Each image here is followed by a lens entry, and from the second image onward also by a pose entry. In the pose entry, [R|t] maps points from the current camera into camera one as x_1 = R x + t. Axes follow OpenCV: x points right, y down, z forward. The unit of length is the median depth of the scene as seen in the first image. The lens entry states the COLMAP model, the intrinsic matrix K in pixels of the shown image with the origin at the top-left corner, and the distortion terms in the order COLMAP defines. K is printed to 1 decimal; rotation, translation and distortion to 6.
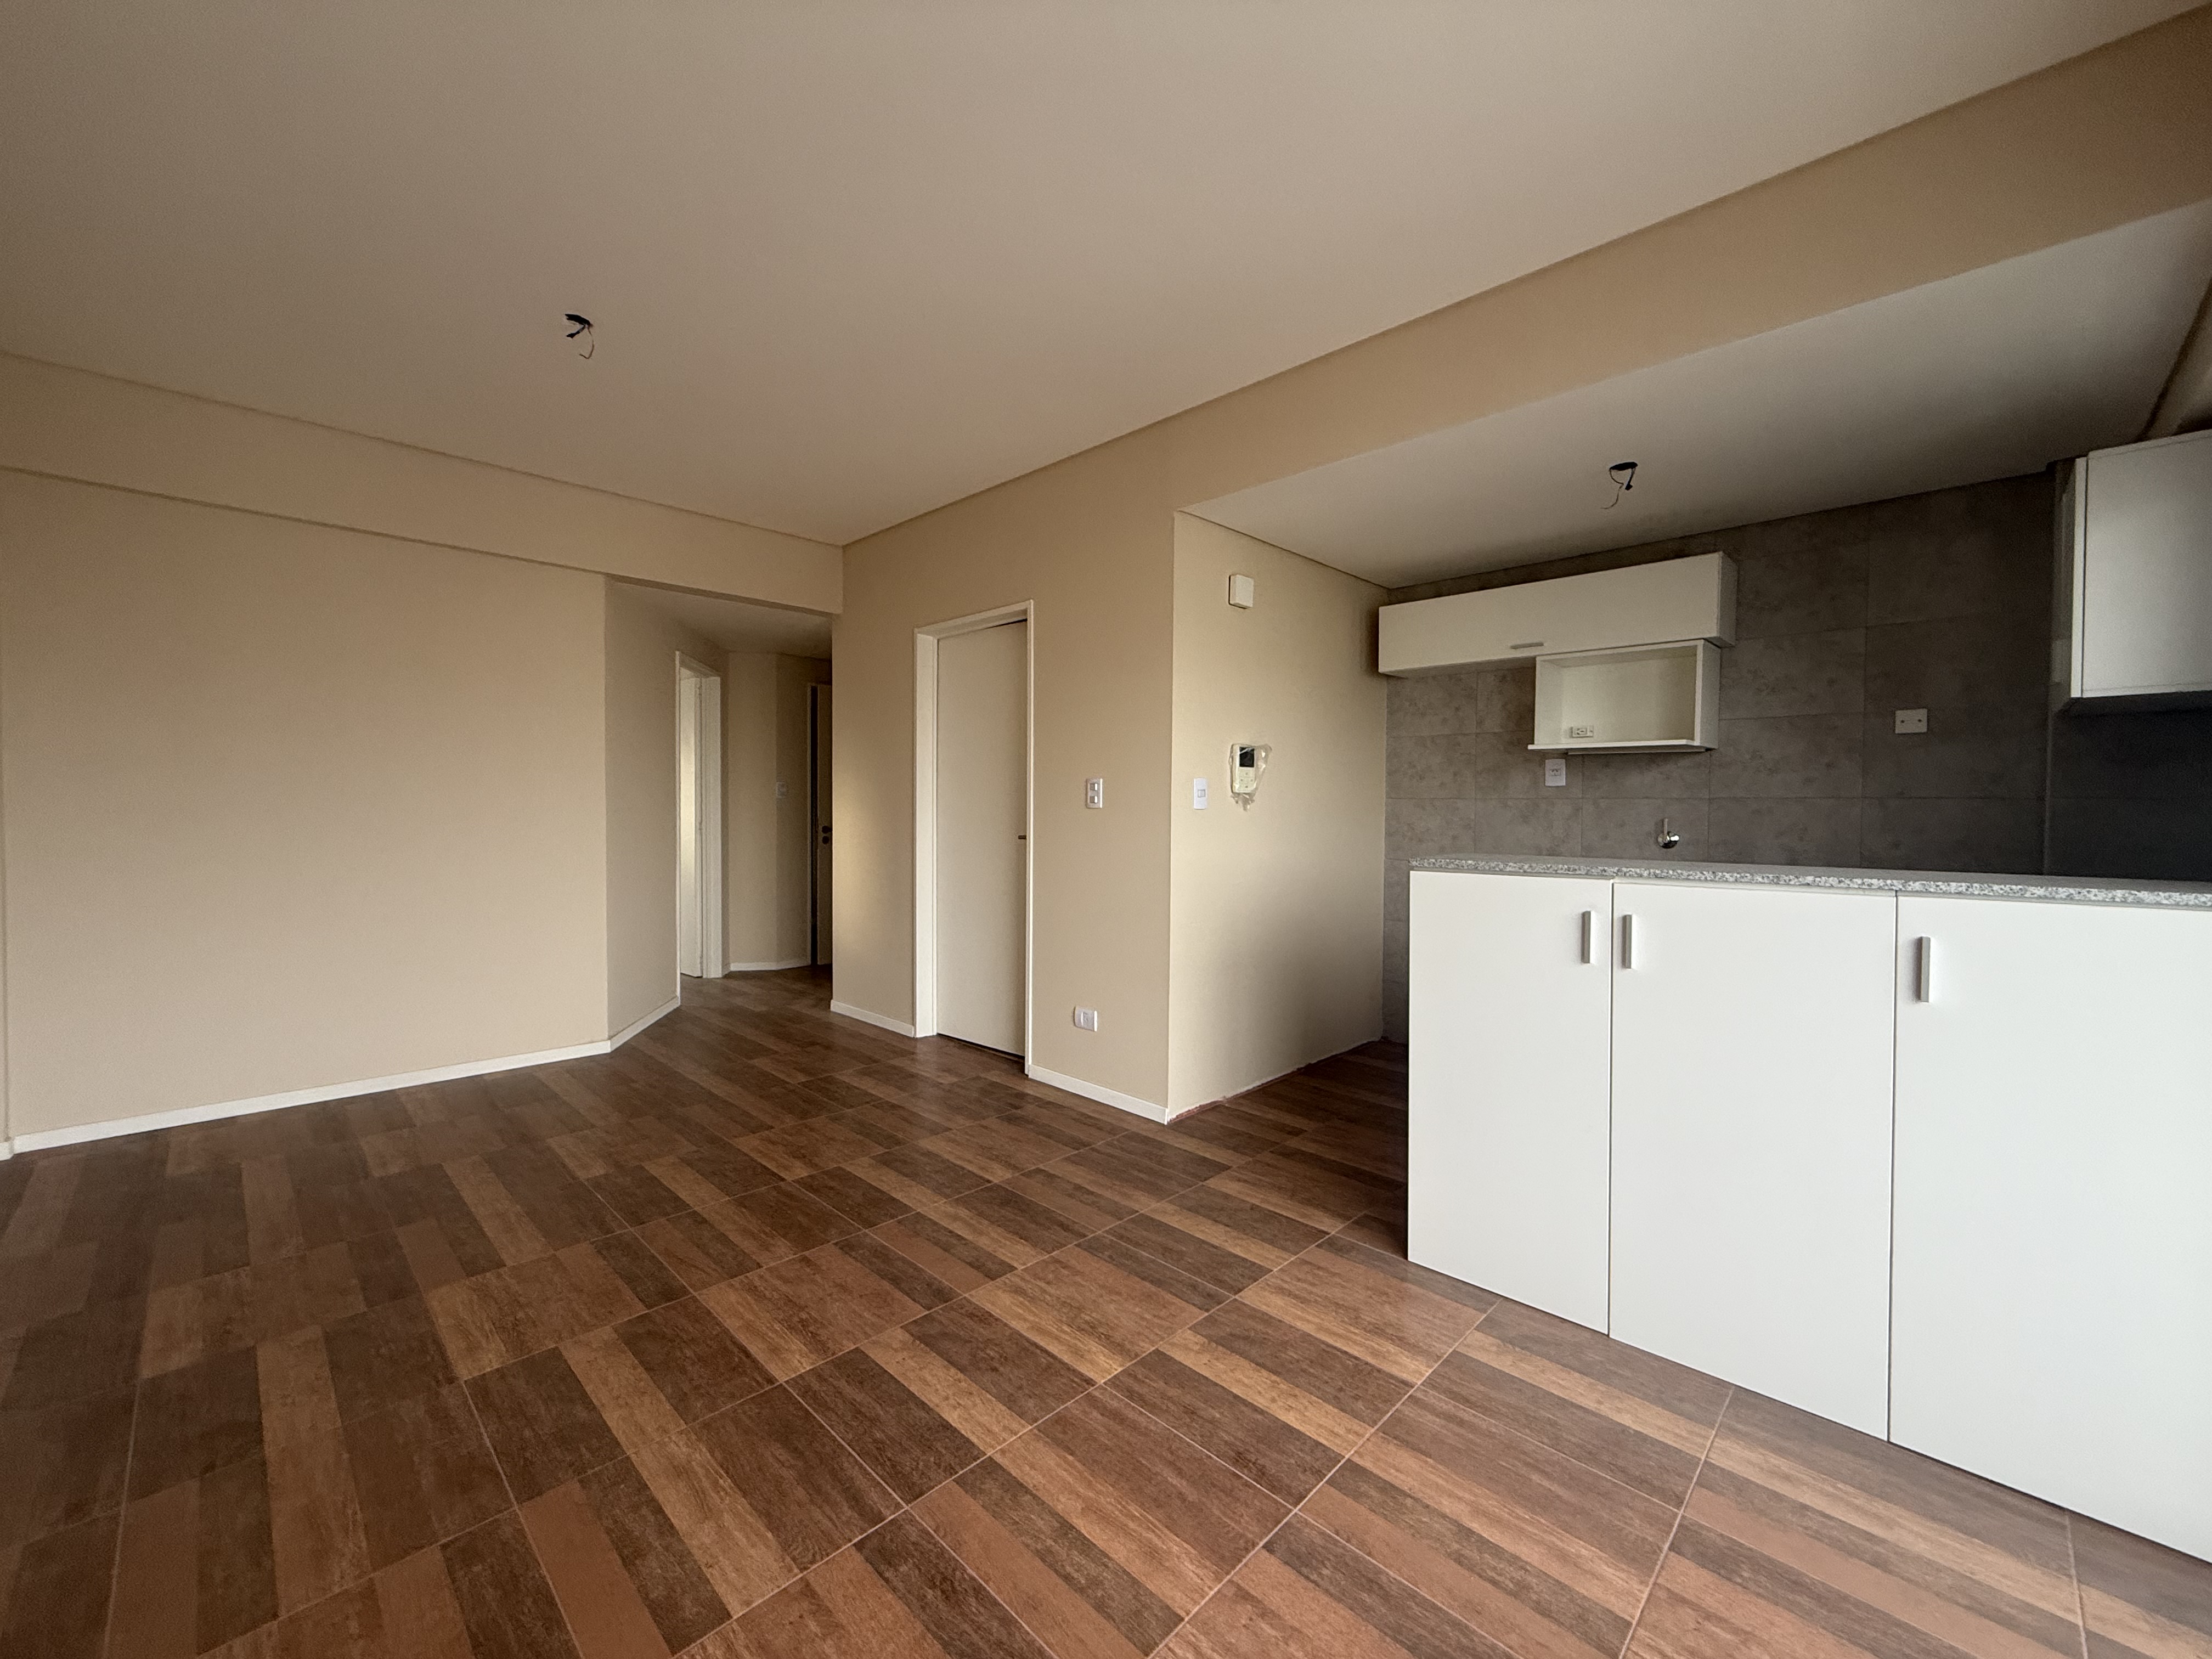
lens RADIAL K [[877.7, 0, 1098.7], [0, 877.7, 825.2], [0, 0, 1]] dist [0.007919, -0.000111]
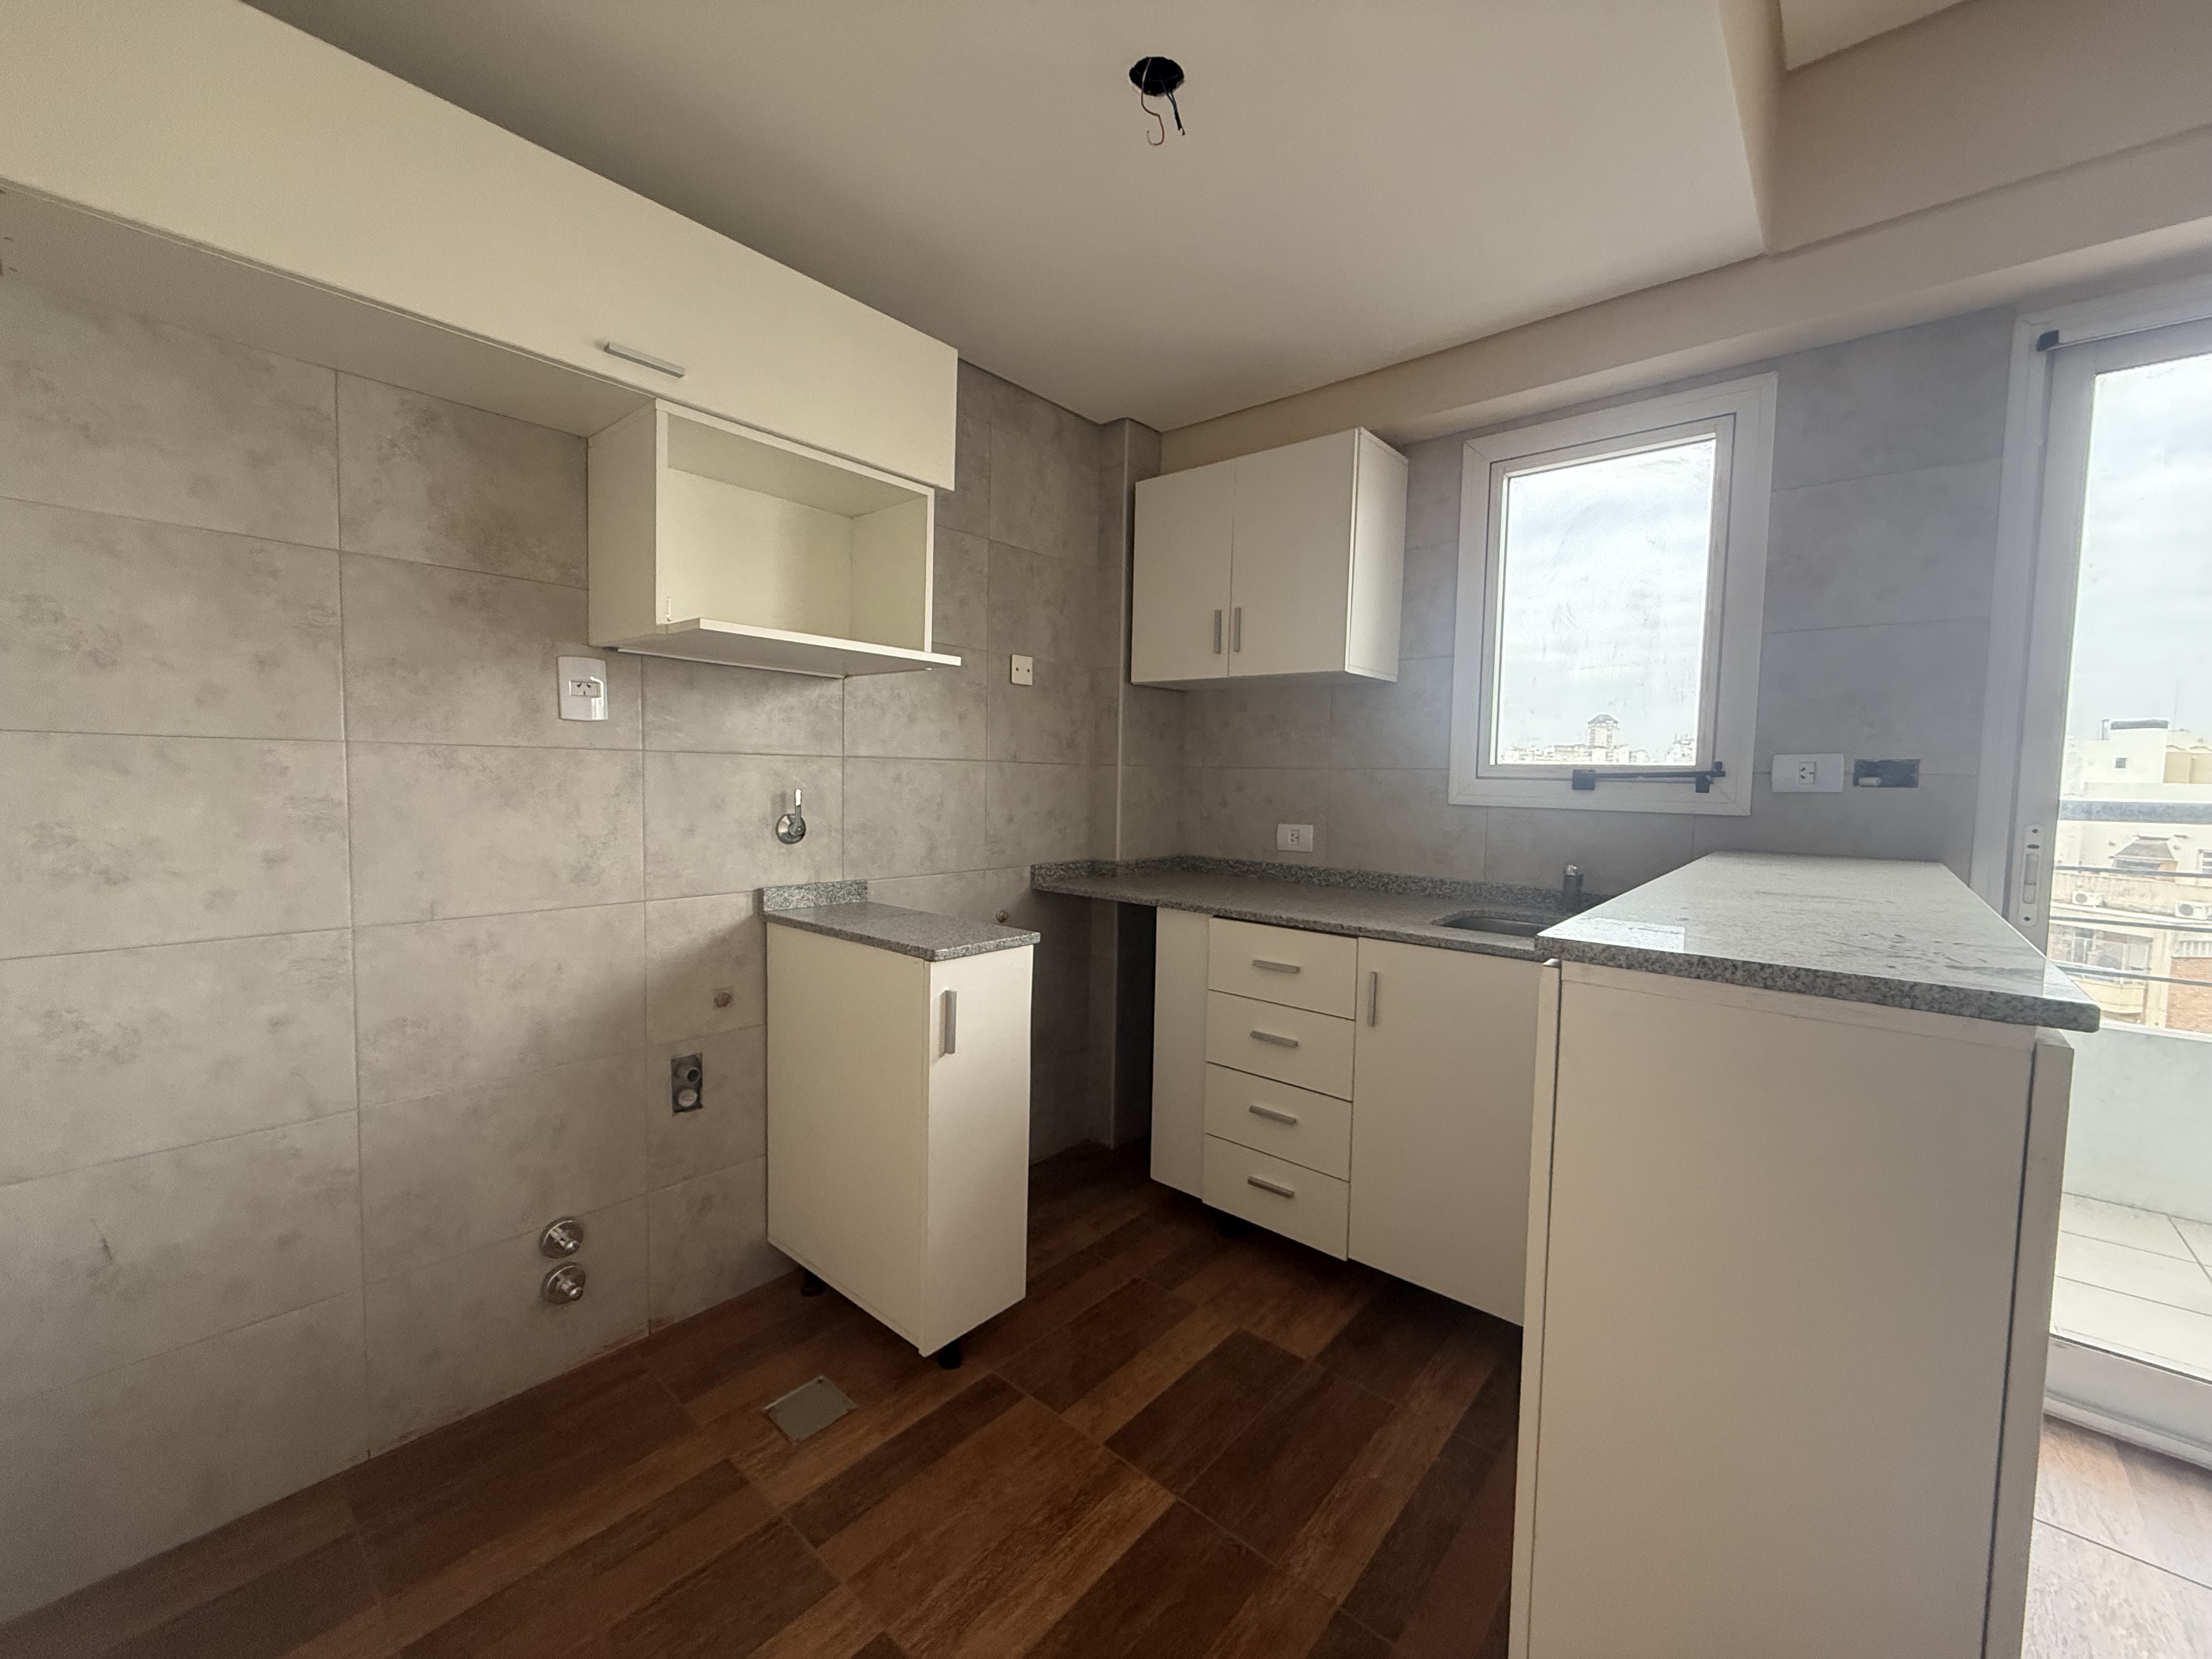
lens RADIAL K [[877.7, 0, 1098.7], [0, 877.7, 825.2], [0, 0, 1]] dist [0.007919, -0.000111]
pose [[-0.062615, -0.069526, 0.995613, 0.076529], [-0.000025, 0.997571, 0.069661, -0.027424], [-0.998038, 0.004337, -0.062465, 0.919218]]
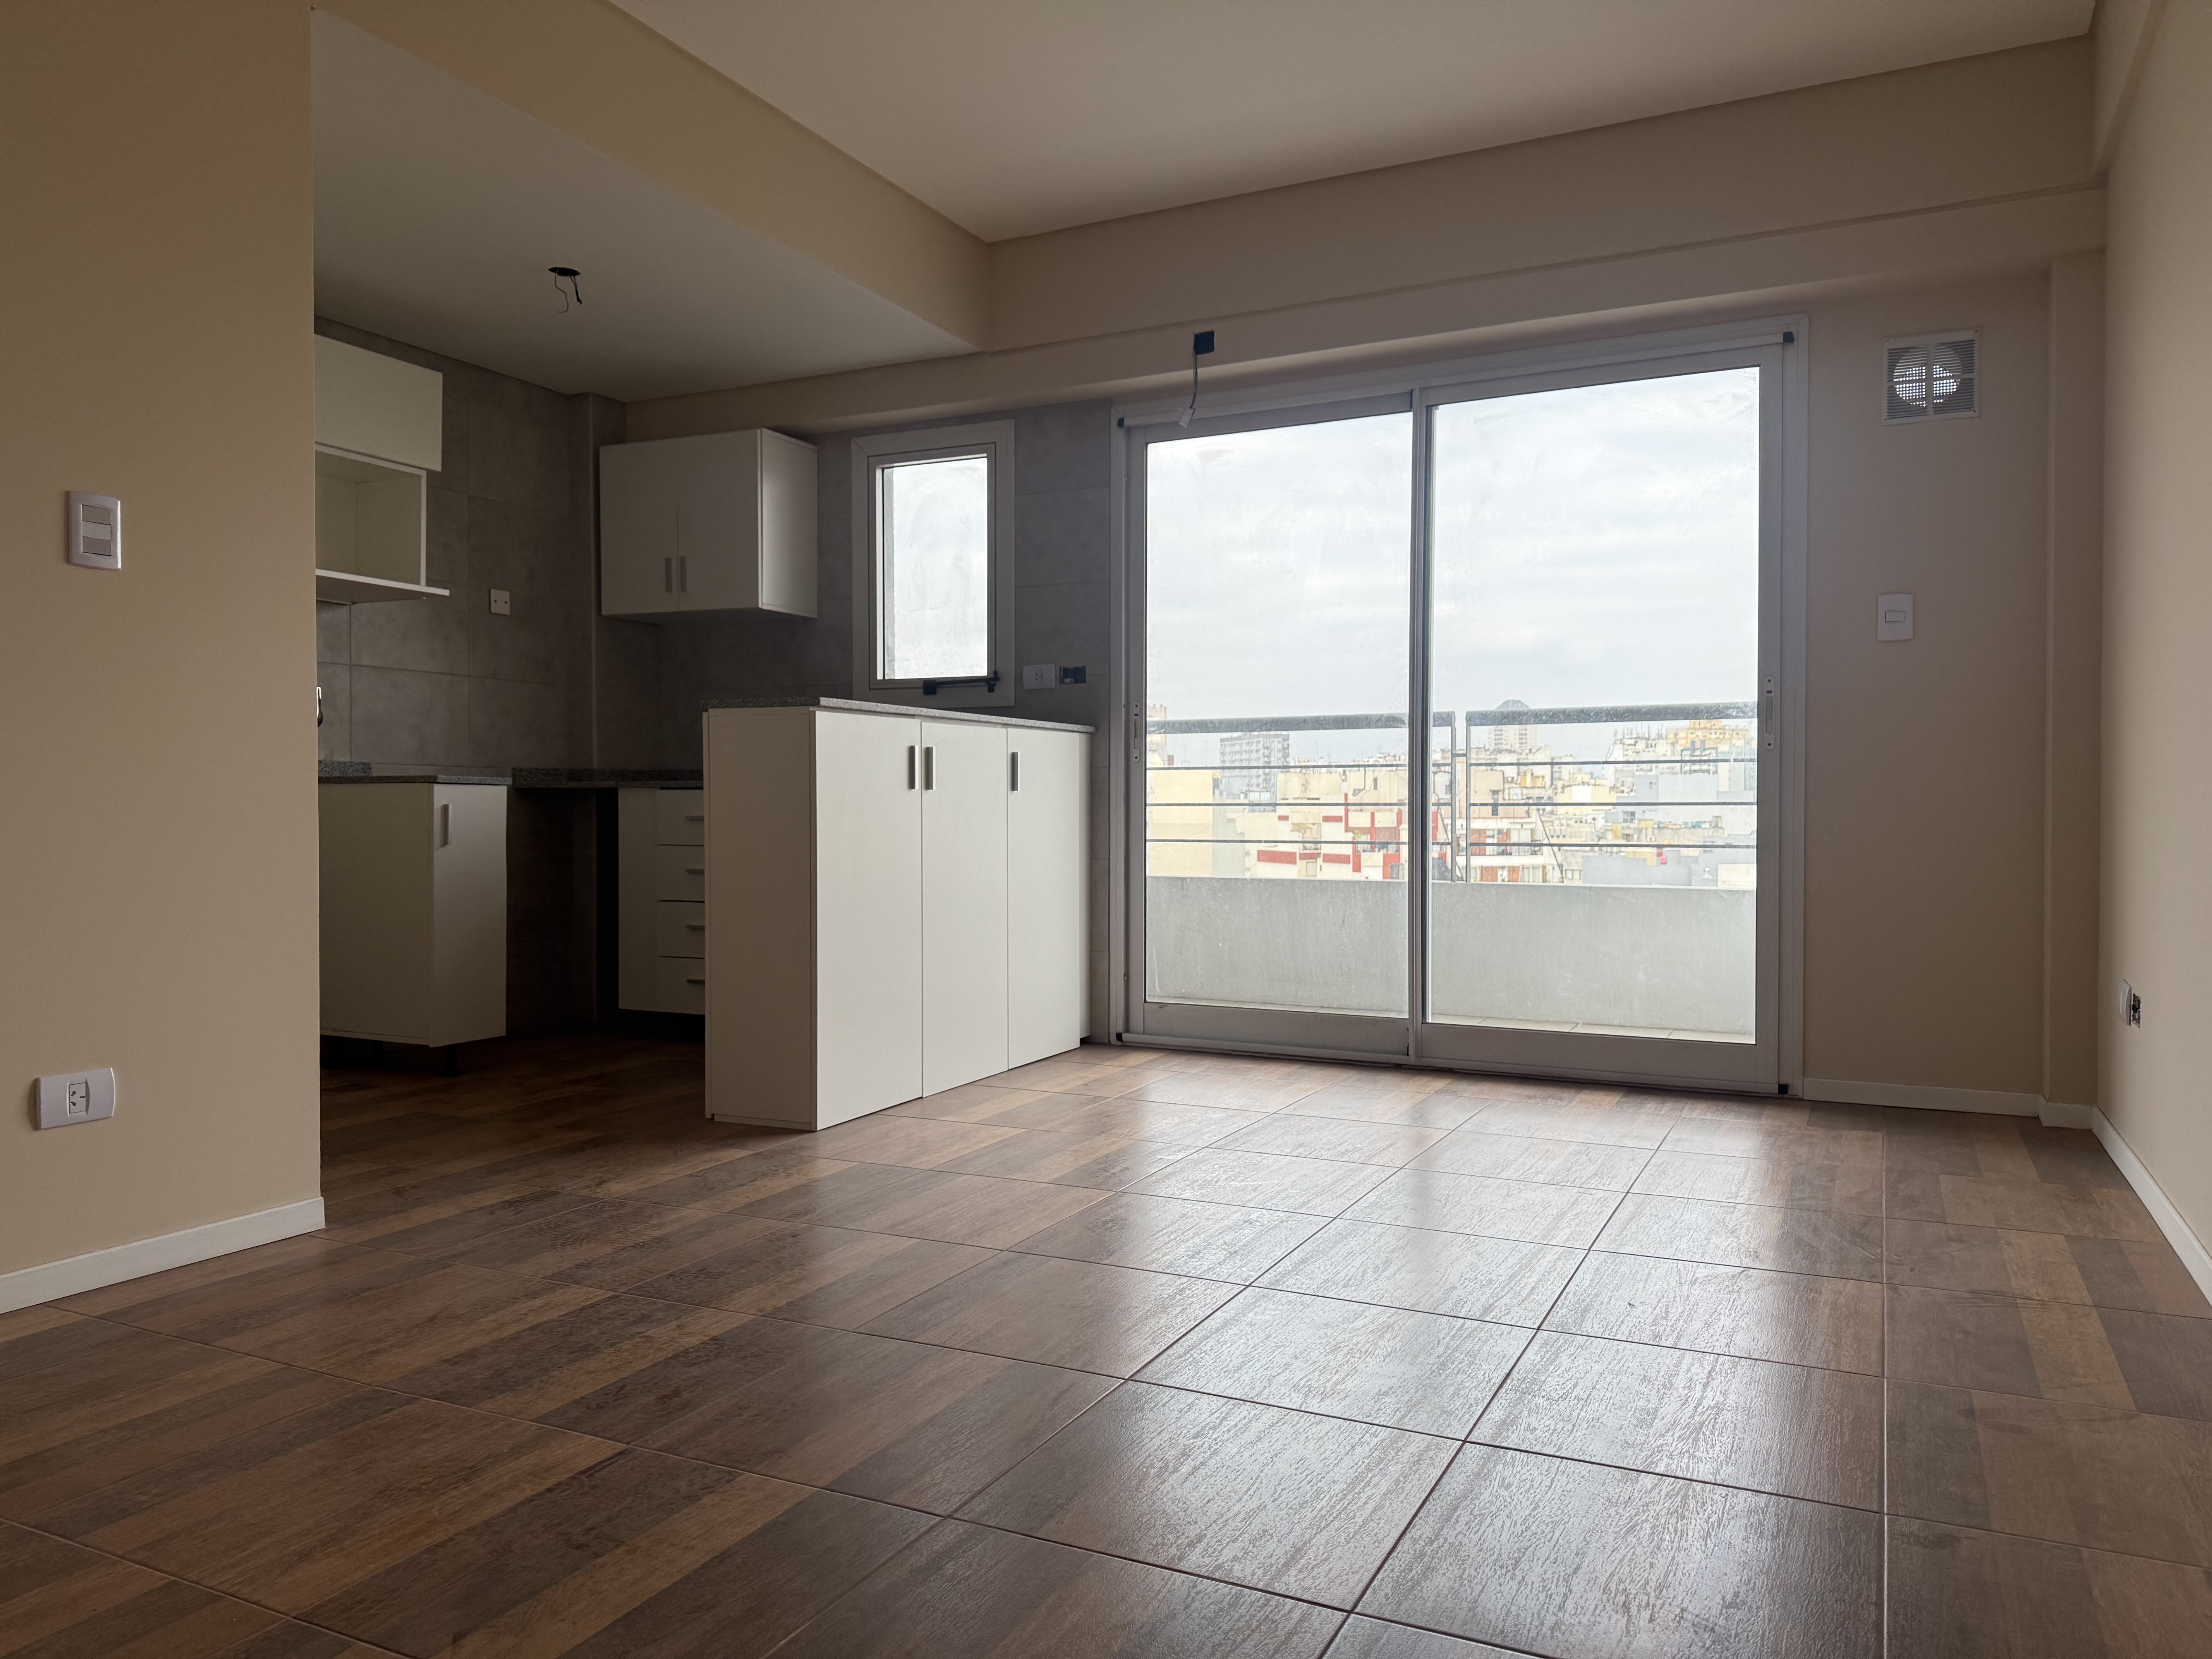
lens RADIAL K [[1545.7, 0, 1114.2], [0, 1545.7, 838.2], [0, 0, 1]] dist [0.003167, -0.002013]
pose [[-0.322485, -0.026299, 0.946209, -0.905759], [0.012905, 0.999399, 0.032176, 0.095662], [-0.946487, 0.022587, -0.321952, 0.855313]]
